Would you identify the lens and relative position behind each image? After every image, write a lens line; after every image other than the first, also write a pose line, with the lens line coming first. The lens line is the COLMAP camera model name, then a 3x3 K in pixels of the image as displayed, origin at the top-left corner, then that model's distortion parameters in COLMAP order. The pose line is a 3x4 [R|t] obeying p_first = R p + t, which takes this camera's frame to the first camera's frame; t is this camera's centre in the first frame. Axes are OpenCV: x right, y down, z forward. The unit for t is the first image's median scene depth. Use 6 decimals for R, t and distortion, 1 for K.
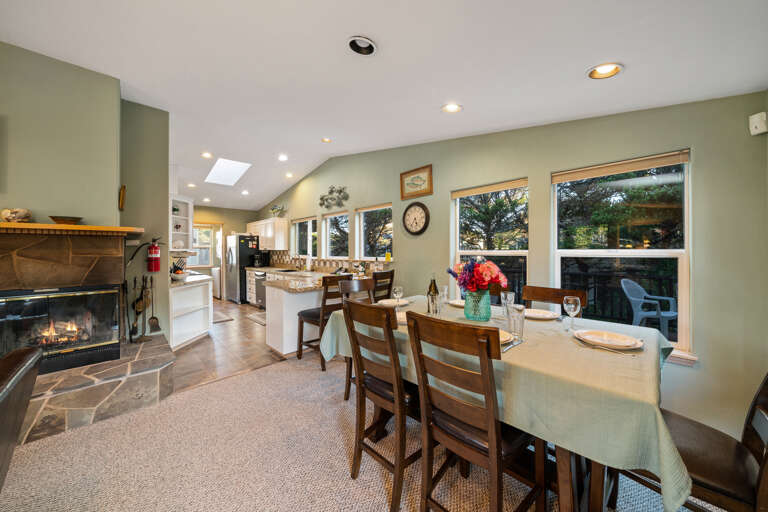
lens RADIAL K [[261.9, 0, 381.3], [0, 261.9, 254.3], [0, 0, 1]] dist [-0.000841, 0.000005]
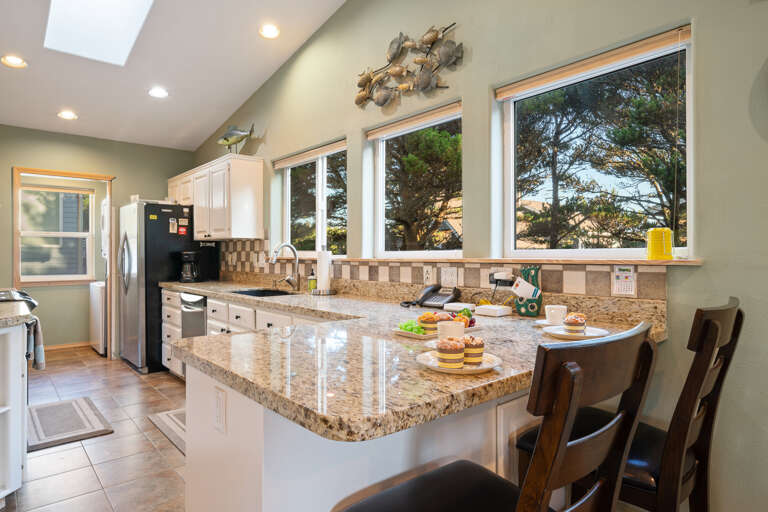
lens RADIAL K [[443.5, 0, 383.6], [0, 443.5, 259.7], [0, 0, 1]] dist [0.005217, 0.000482]
pose [[0.997898, 0.006991, -0.064432, -0.142745], [-0.007382, 0.999956, -0.005830, 0.018843], [0.064388, 0.006293, 0.997905, 0.370371]]
